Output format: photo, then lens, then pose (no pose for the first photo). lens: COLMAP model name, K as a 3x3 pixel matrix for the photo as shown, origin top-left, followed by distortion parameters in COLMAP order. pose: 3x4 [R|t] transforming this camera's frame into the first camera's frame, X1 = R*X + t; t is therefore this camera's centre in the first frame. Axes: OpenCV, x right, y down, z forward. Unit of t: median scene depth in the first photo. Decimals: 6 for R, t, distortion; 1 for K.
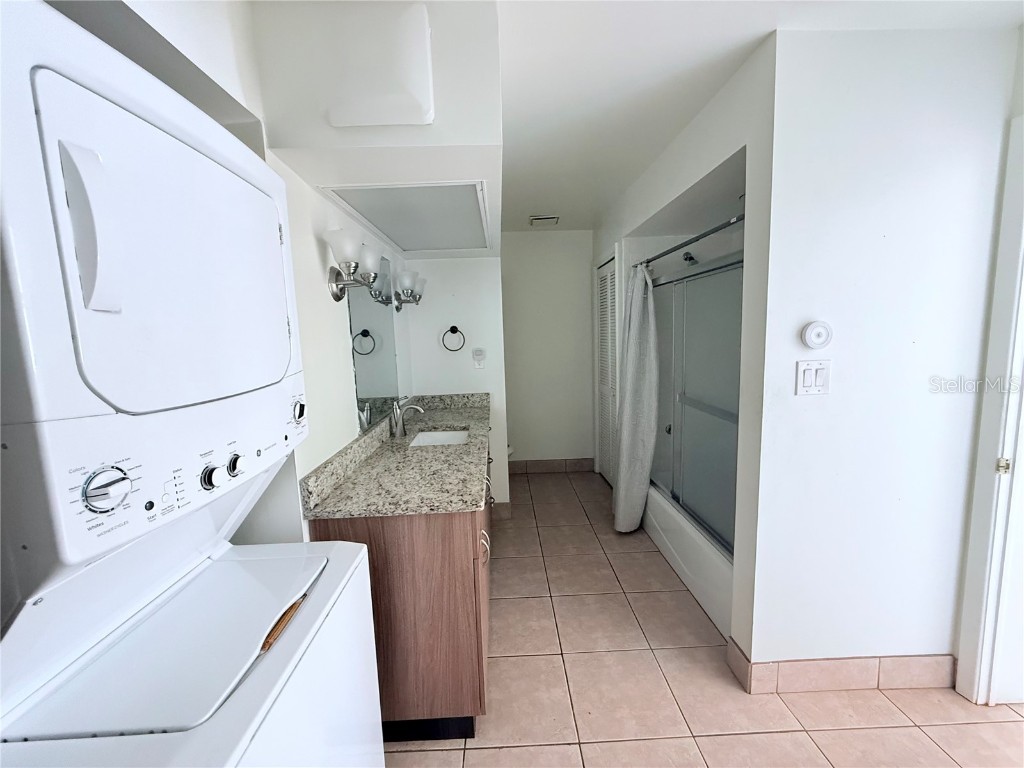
lens RADIAL K [[410.2, 0, 509.0], [0, 410.2, 383.2], [0, 0, 1]] dist [0.006713, 0.000453]
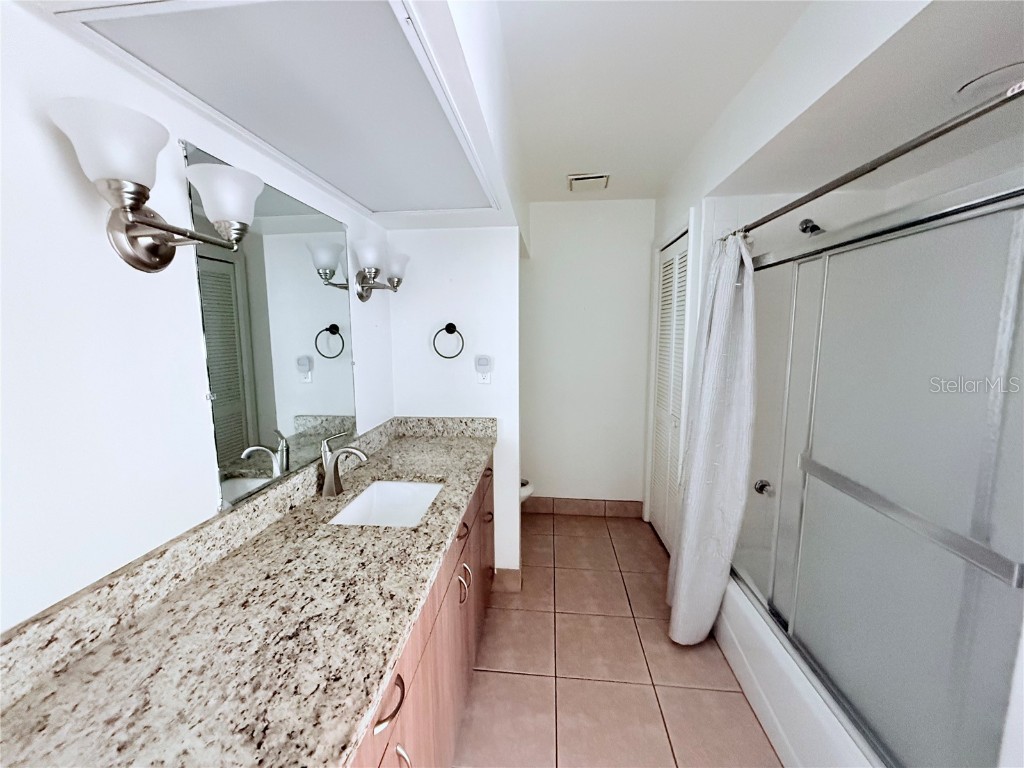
lens RADIAL K [[410.2, 0, 509.0], [0, 410.2, 383.2], [0, 0, 1]] dist [0.006713, 0.000453]
pose [[0.991731, 0.046359, -0.119668, 0.061749], [-0.045413, 0.998912, 0.010616, -0.049845], [0.120030, -0.005093, 0.992757, 0.317559]]
